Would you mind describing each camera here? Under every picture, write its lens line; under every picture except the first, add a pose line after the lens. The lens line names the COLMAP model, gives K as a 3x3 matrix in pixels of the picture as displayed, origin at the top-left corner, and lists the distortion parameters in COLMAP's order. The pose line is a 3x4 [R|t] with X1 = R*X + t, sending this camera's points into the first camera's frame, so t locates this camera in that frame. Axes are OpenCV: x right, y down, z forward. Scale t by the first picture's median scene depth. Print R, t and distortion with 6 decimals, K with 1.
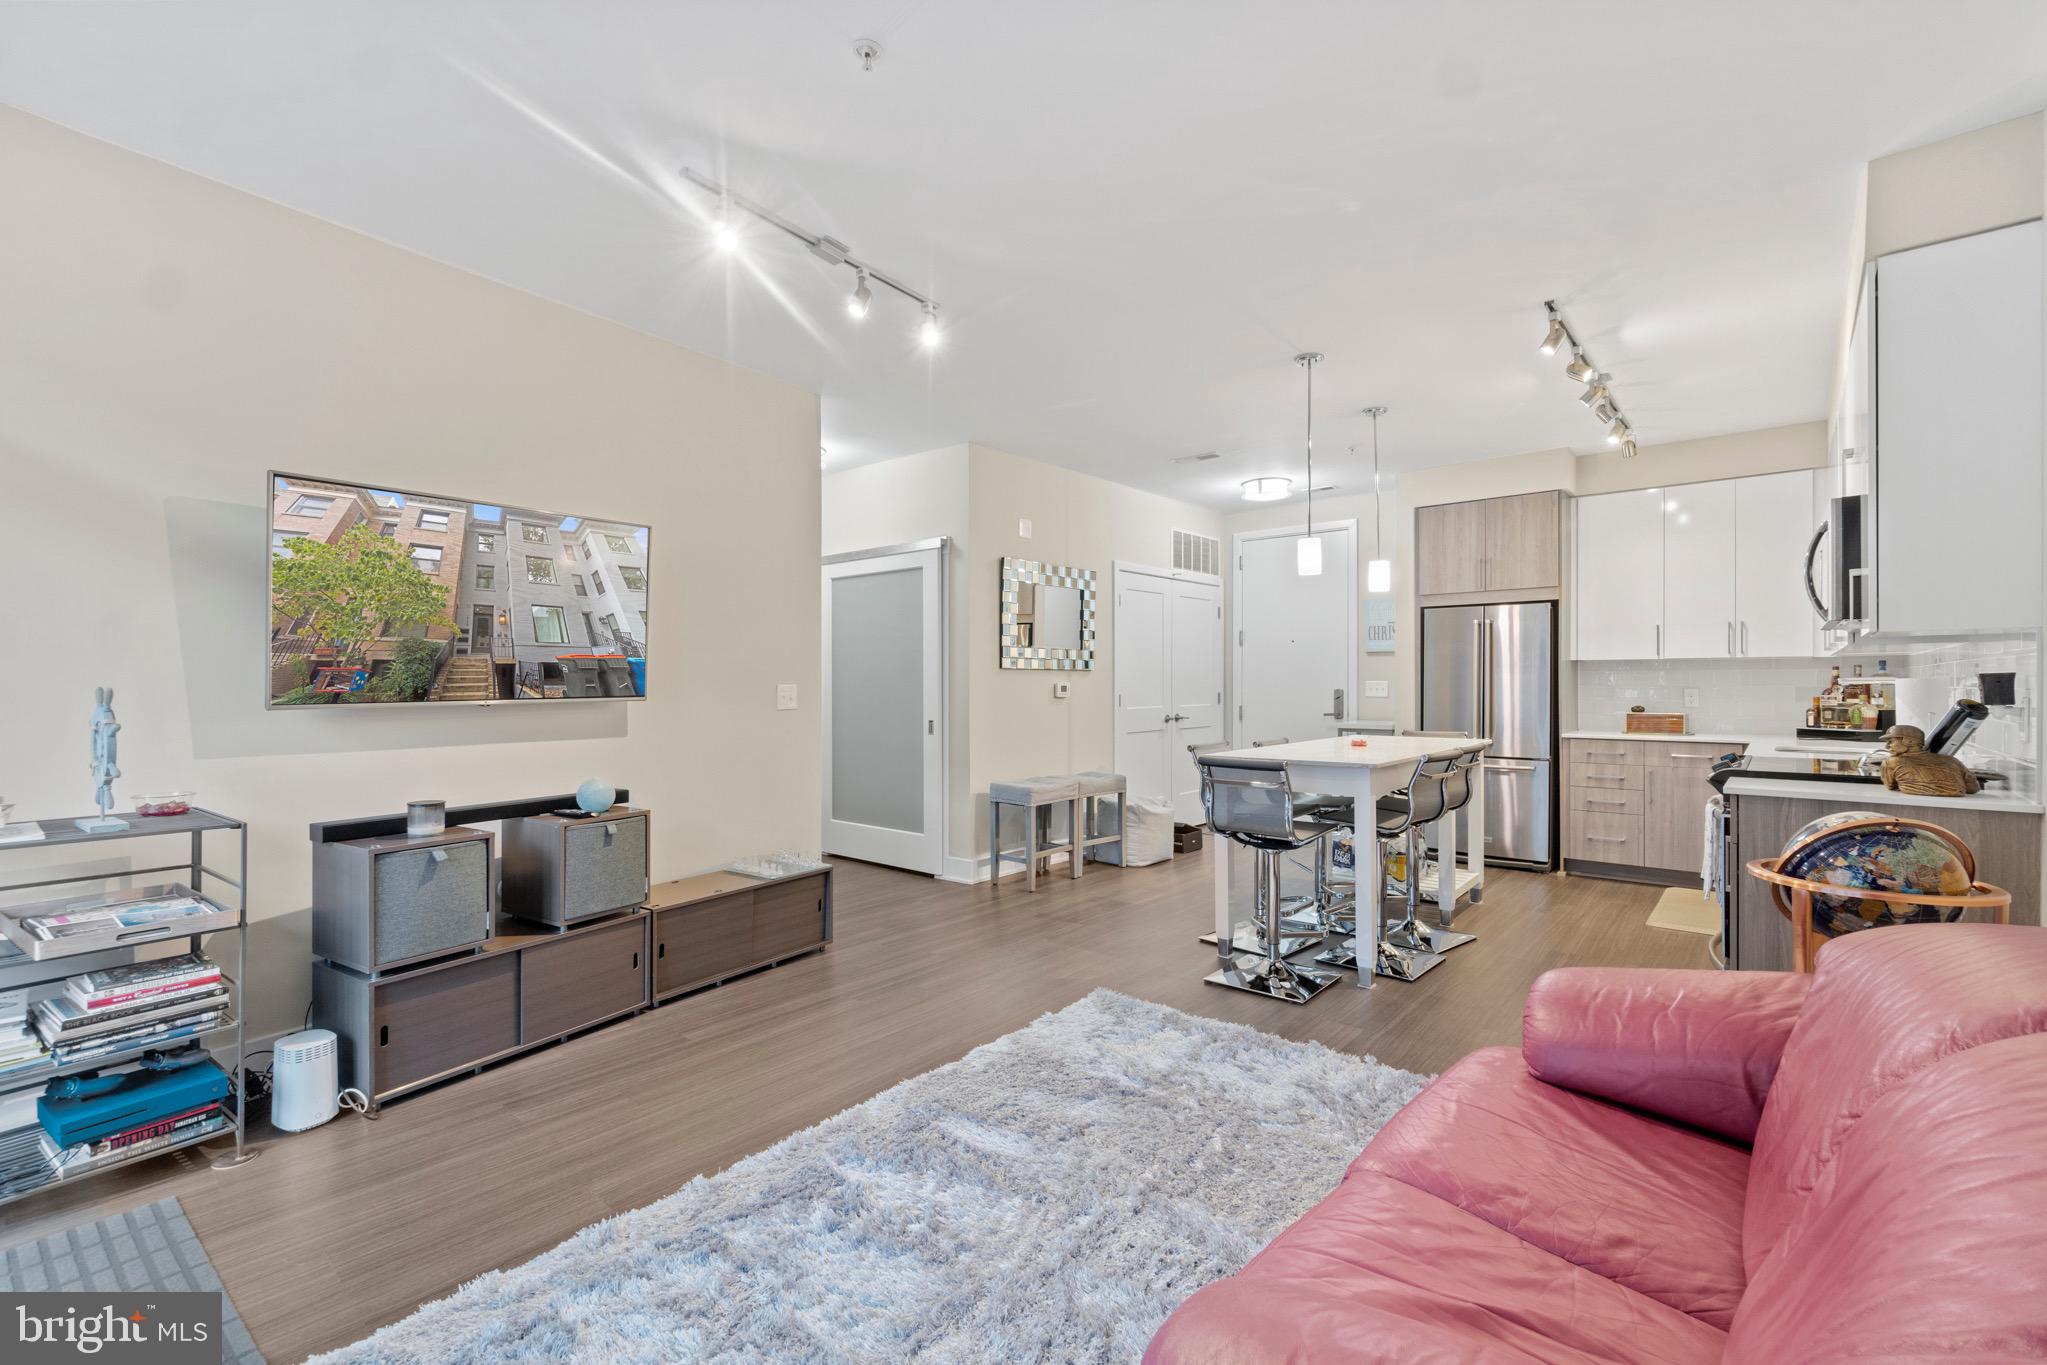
lens RADIAL K [[893.6, 0, 994.7], [0, 893.6, 690.0], [0, 0, 1]] dist [-0.002496, 0.001239]
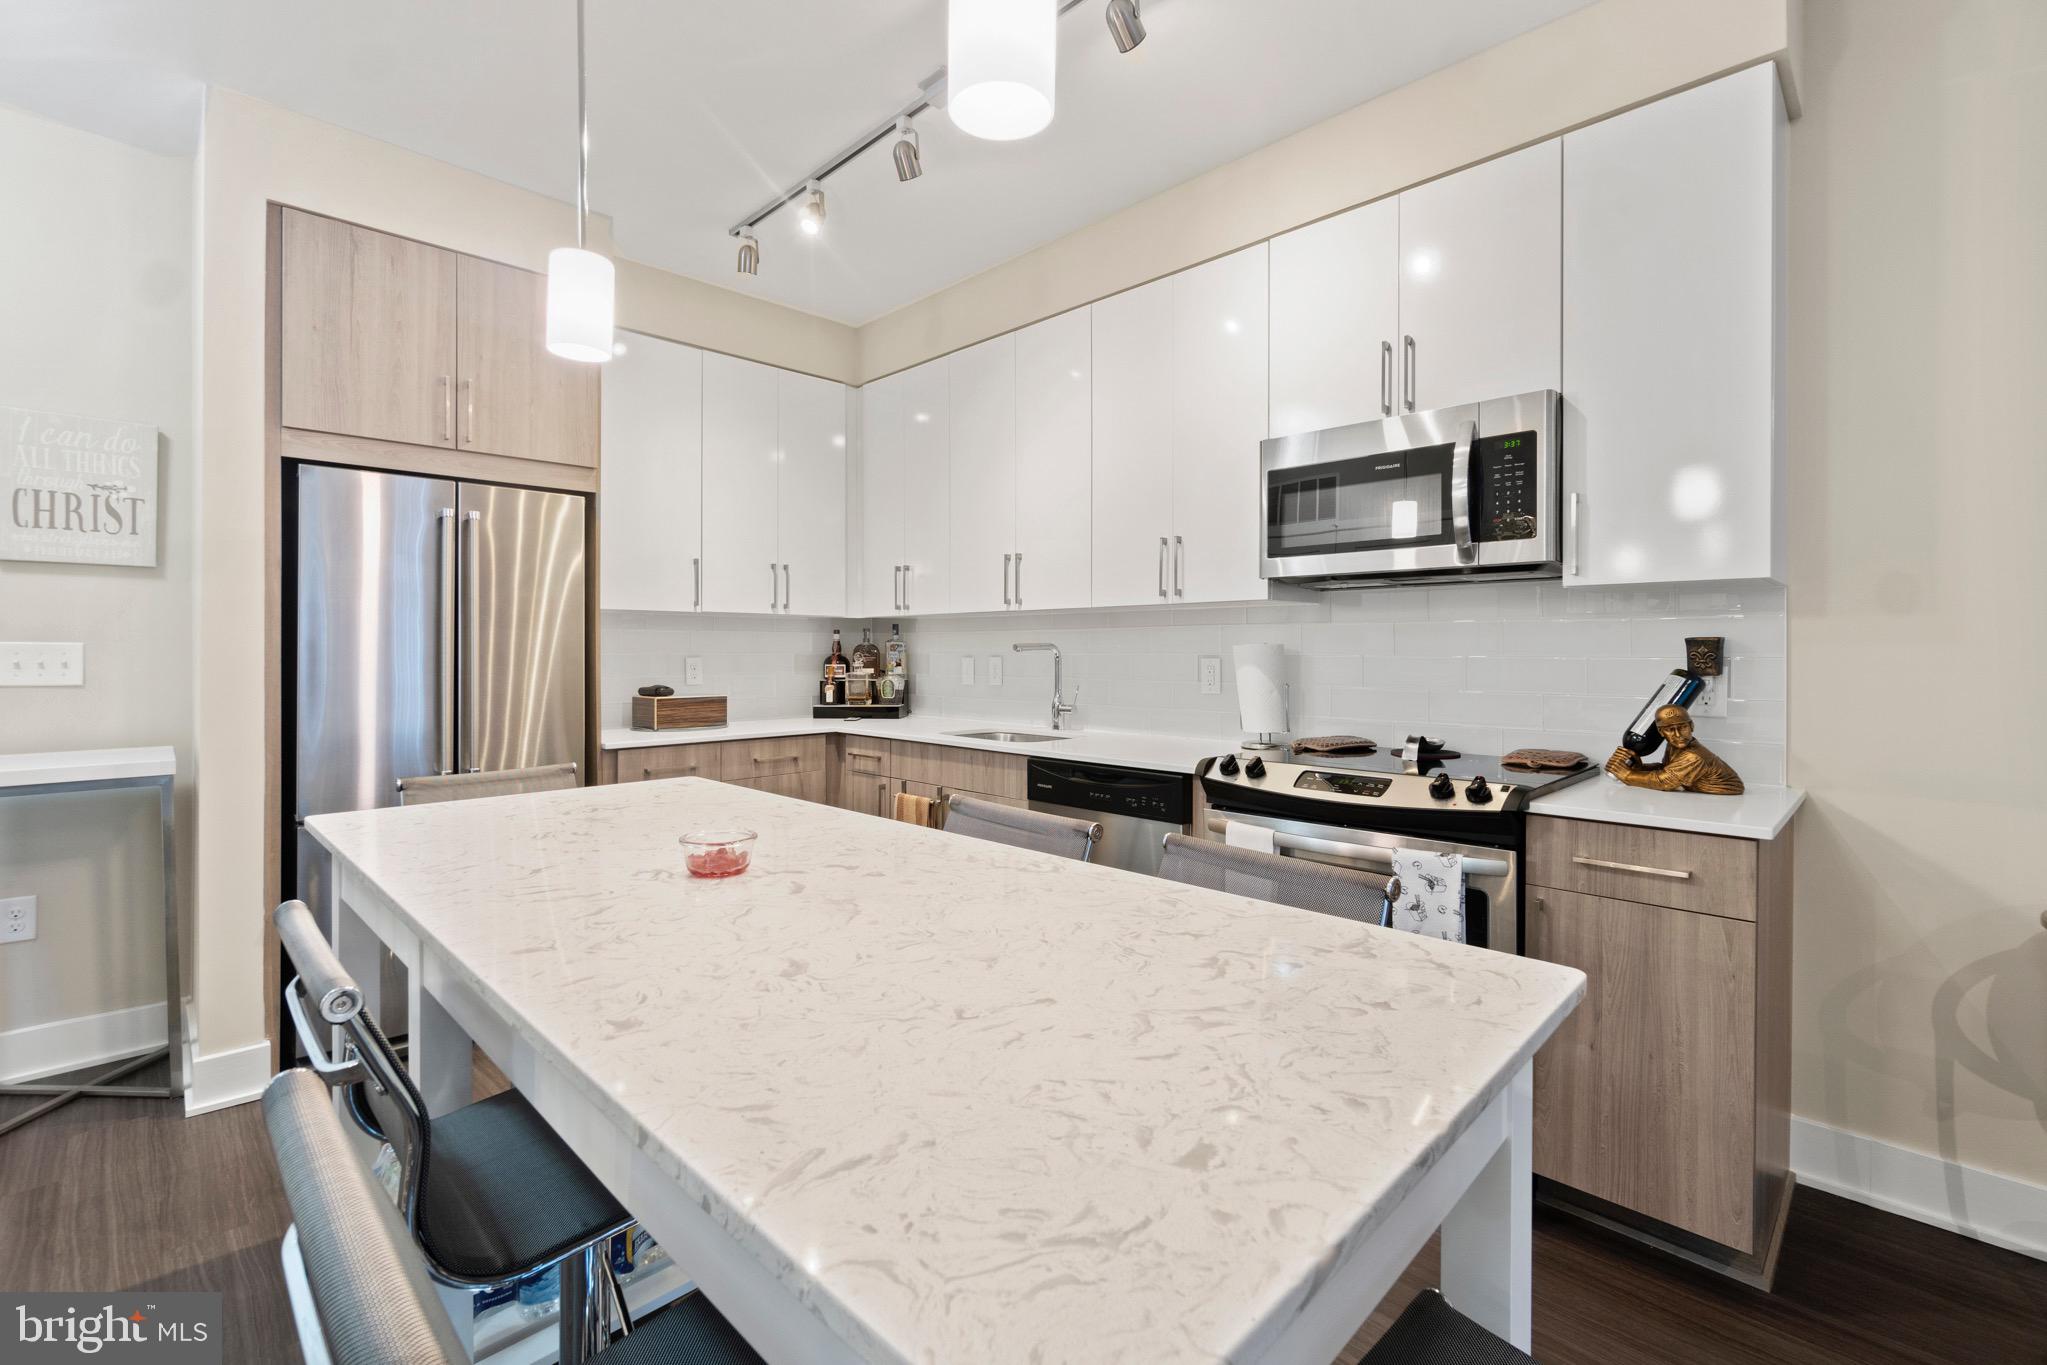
lens RADIAL K [[893.6, 0, 1026.7], [0, 893.6, 653.1], [0, 0, 1]] dist [-0.002496, 0.001239]
pose [[0.053291, -0.001923, 0.998577, 0.109637], [0.007124, 0.999973, 0.001545, -0.004371], [-0.998554, 0.007031, 0.053303, 0.721174]]
